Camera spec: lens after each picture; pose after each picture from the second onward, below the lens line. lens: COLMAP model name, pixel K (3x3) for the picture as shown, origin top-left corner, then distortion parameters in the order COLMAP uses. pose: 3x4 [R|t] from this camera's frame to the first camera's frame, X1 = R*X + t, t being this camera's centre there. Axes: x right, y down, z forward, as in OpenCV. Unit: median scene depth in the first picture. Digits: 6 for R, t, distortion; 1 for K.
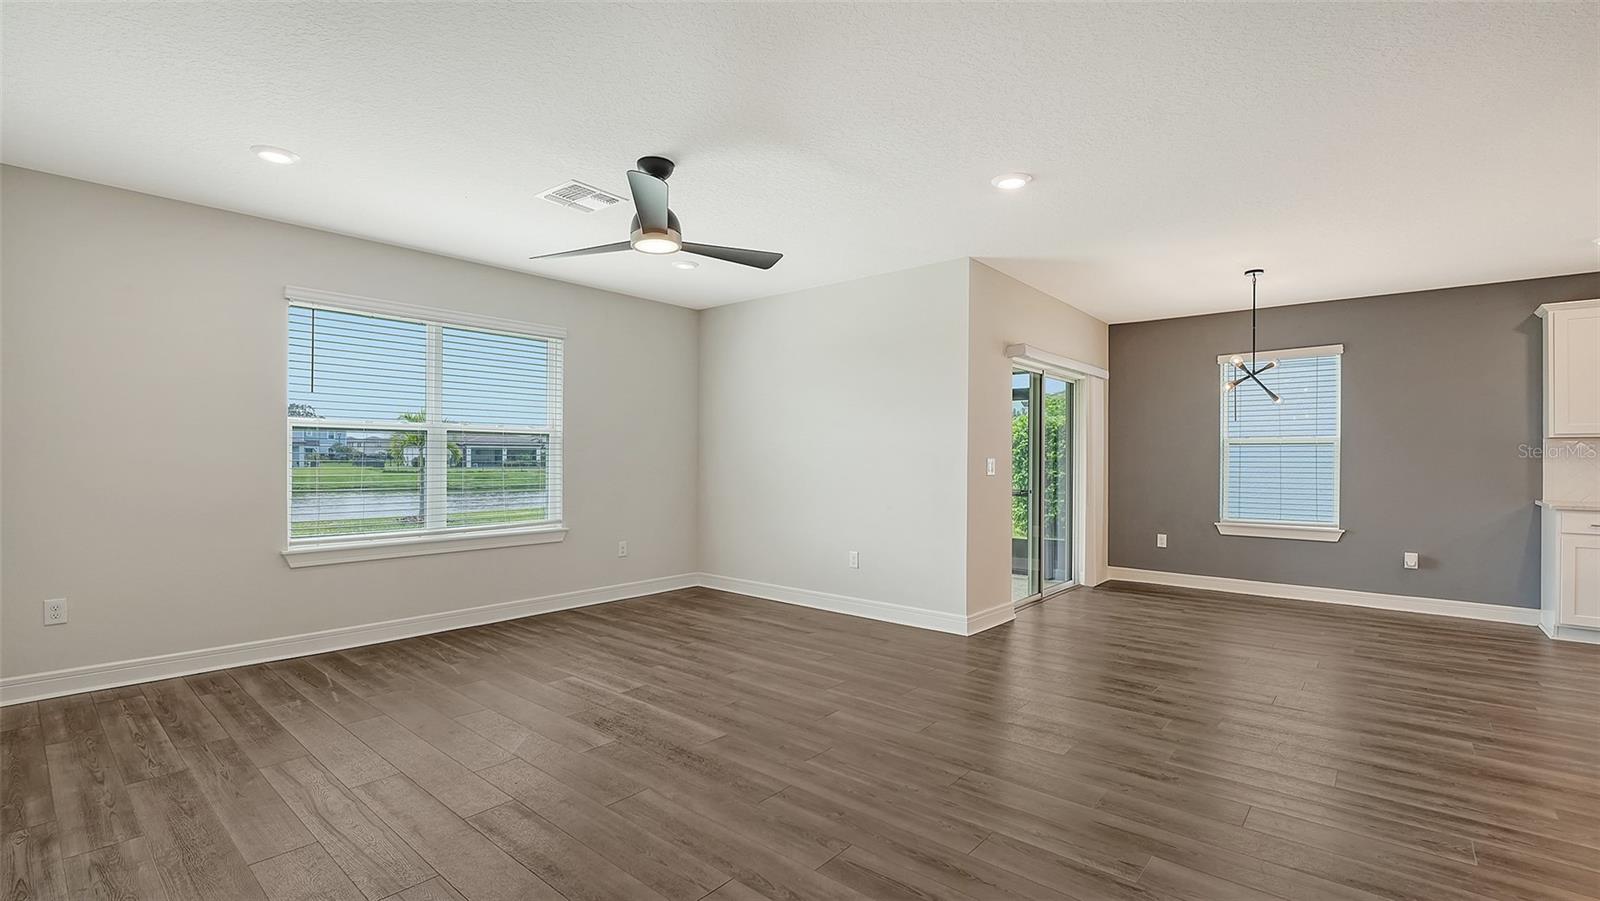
lens RADIAL K [[701.0, 0, 789.3], [0, 701.0, 457.8], [0, 0, 1]] dist [-0.000209, -0.000002]
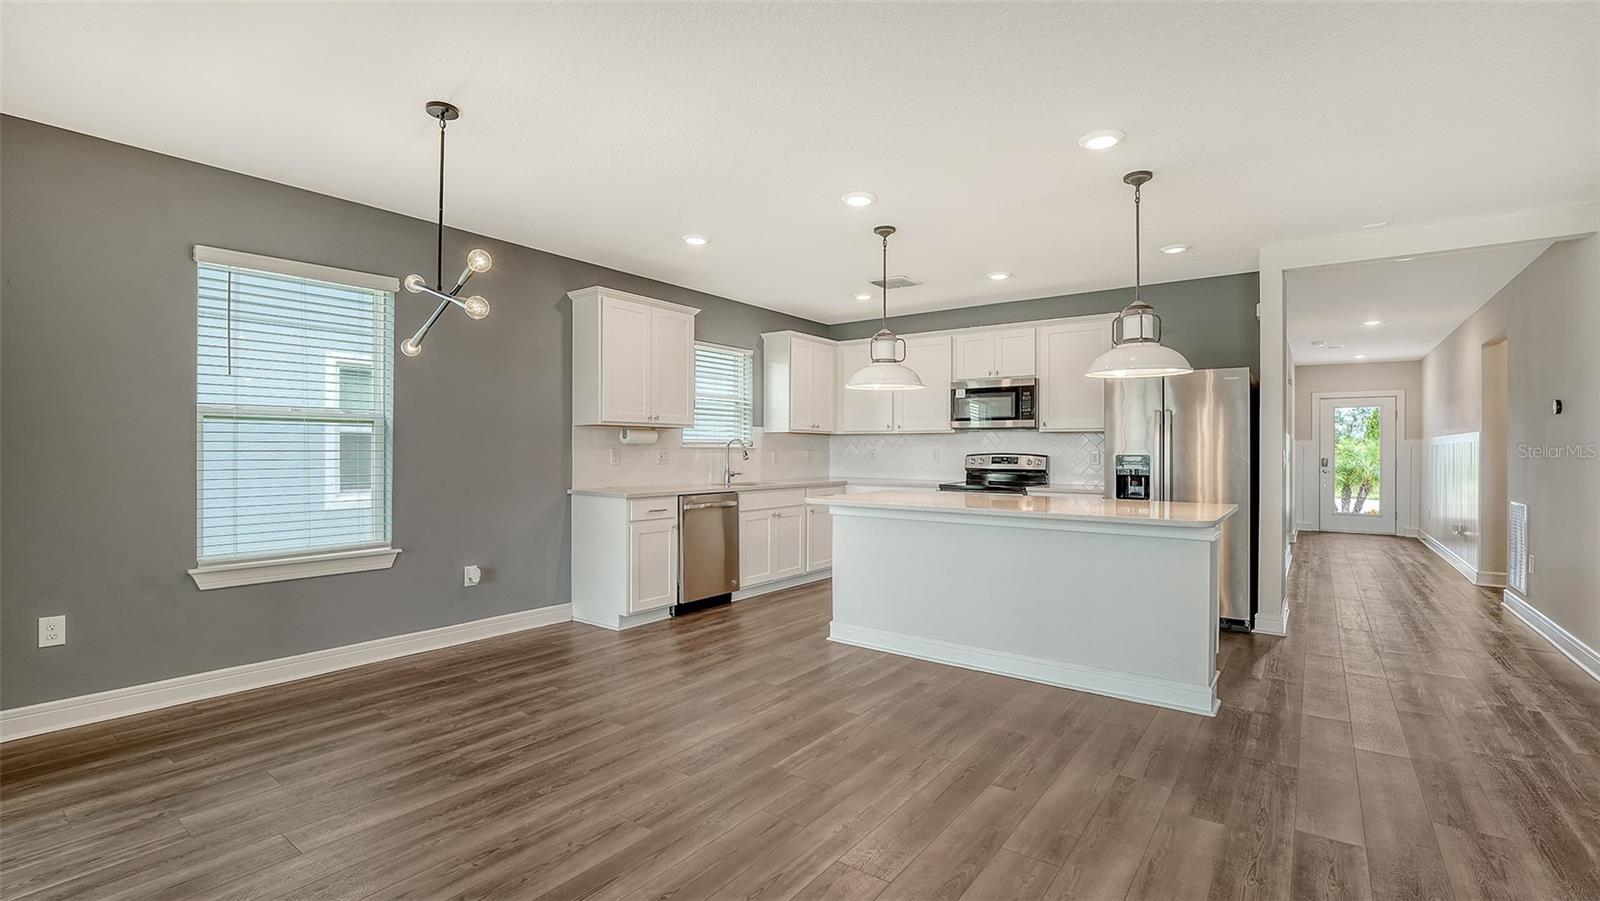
lens RADIAL K [[695.9, 0, 799.1], [0, 695.9, 443.9], [0, 0, 1]] dist [-0.000920, -0.000114]
pose [[-0.073854, 0.003798, 0.997262, 0.103976], [-0.011790, 0.999920, -0.004681, -0.000363], [-0.997199, -0.012103, -0.073803, 0.831962]]
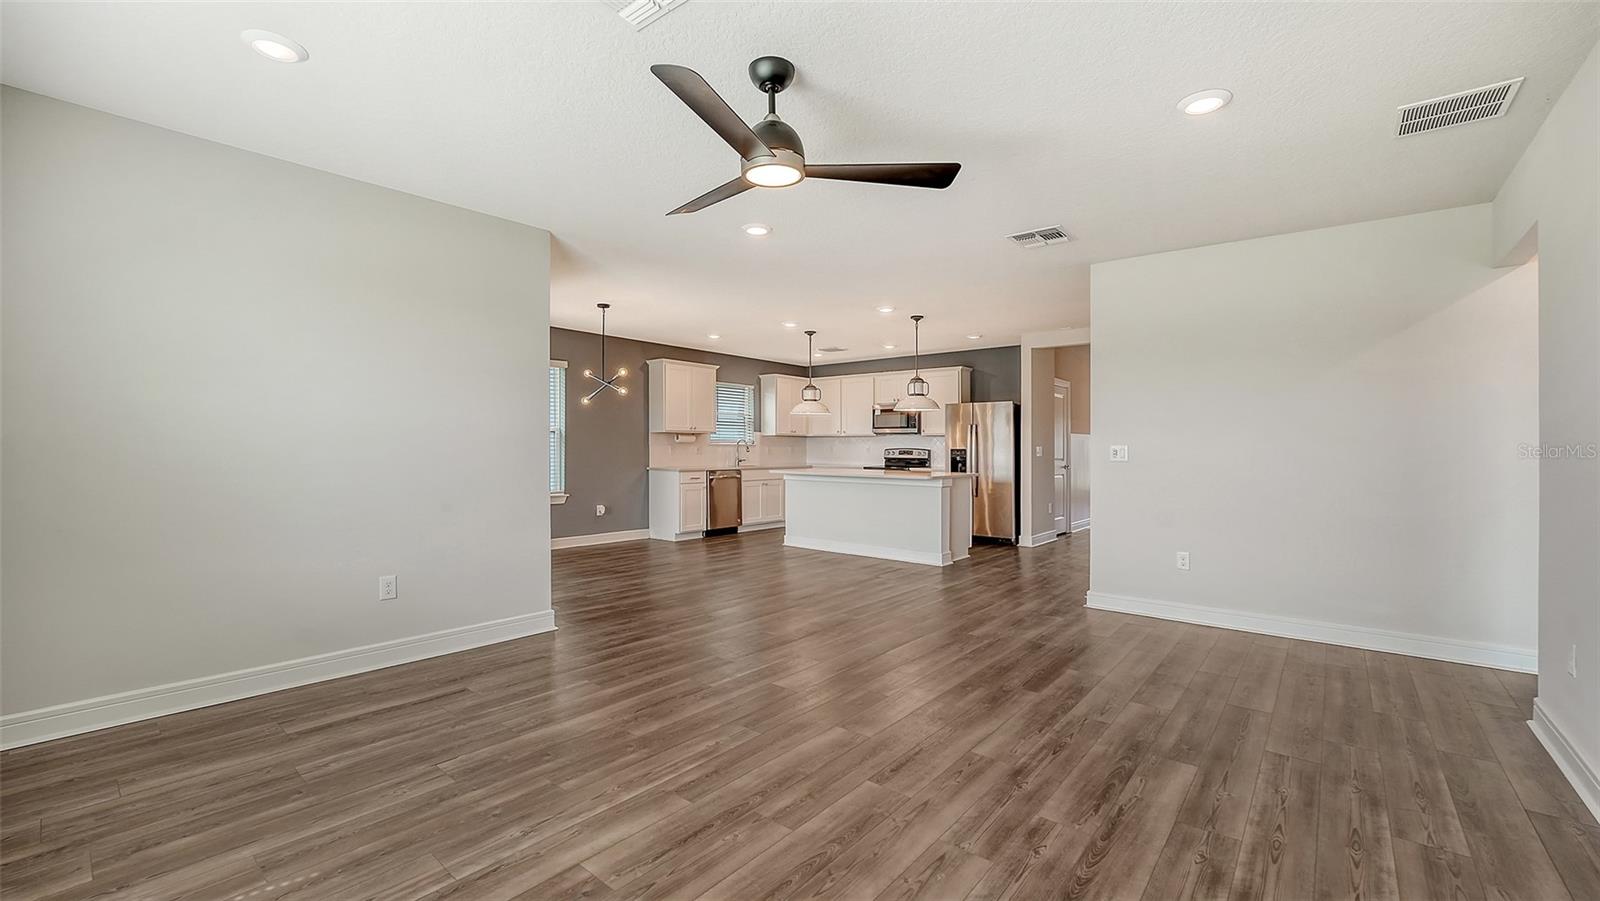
lens RADIAL K [[658.8, 0, 811.8], [0, 658.8, 453.0], [0, 0, 1]] dist [-0.001720, -0.000235]
pose [[-0.033831, -0.013212, 0.999340, -0.667925], [-0.012013, 0.999846, 0.012812, -0.001305], [-0.999355, -0.011572, -0.033984, 0.706996]]
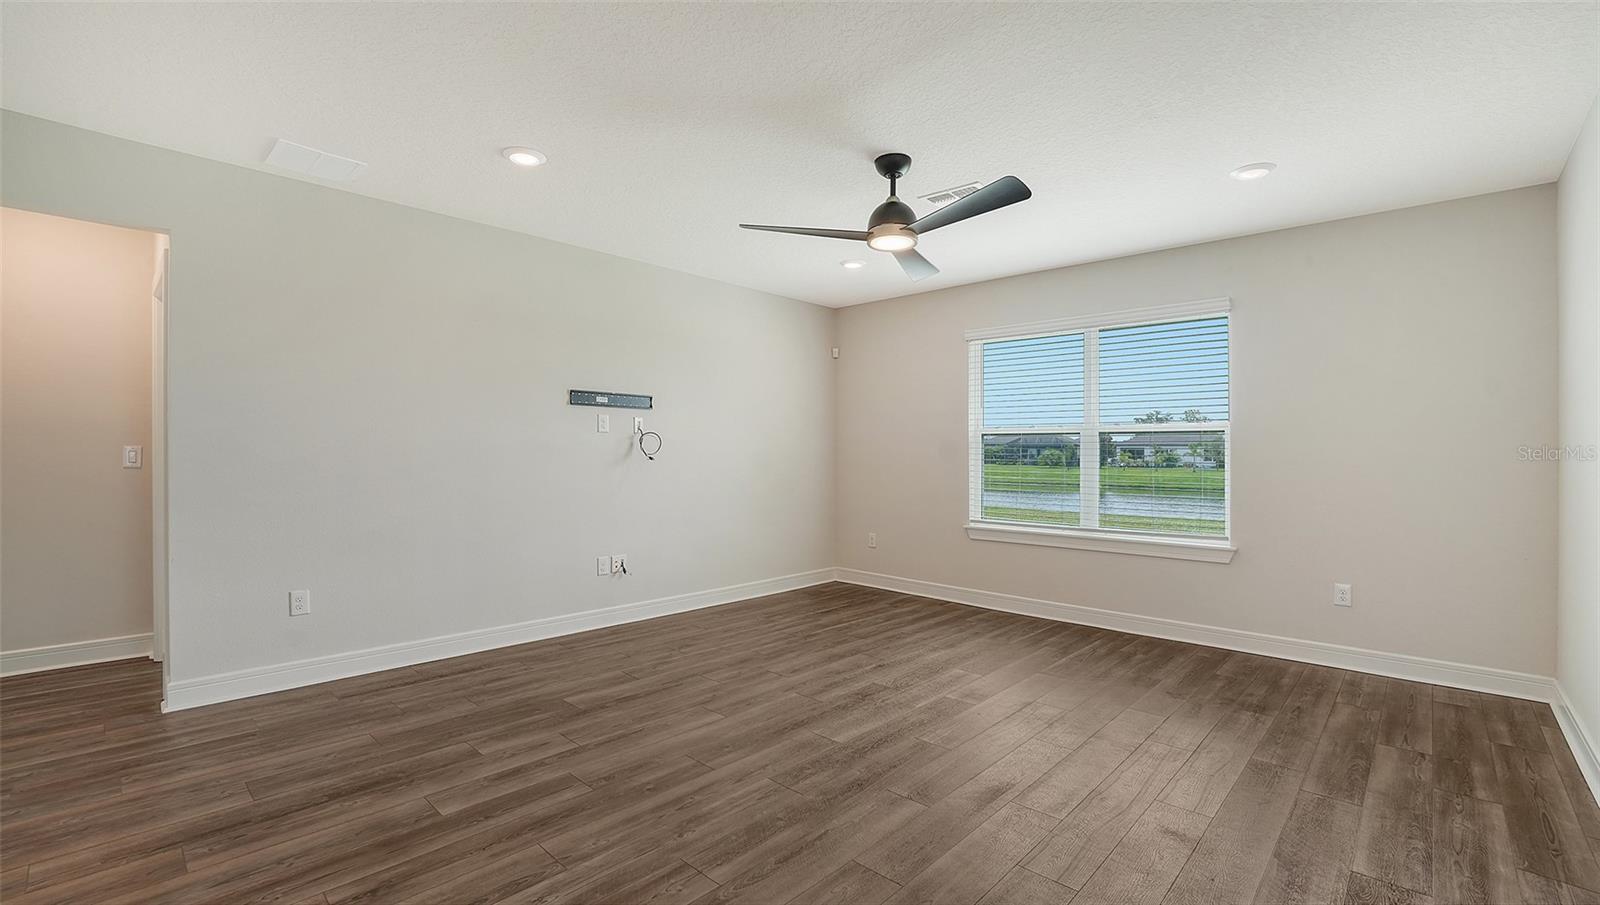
lens RADIAL K [[679.9, 0, 800.0], [0, 679.9, 452.5], [0, 0, 1]] dist [-0.000627, -0.000029]
pose [[-0.039752, -0.011338, -0.999145, 0.559036], [-0.006777, 0.999916, -0.011077, 0.005613], [0.999187, 0.006331, -0.039826, 0.646712]]
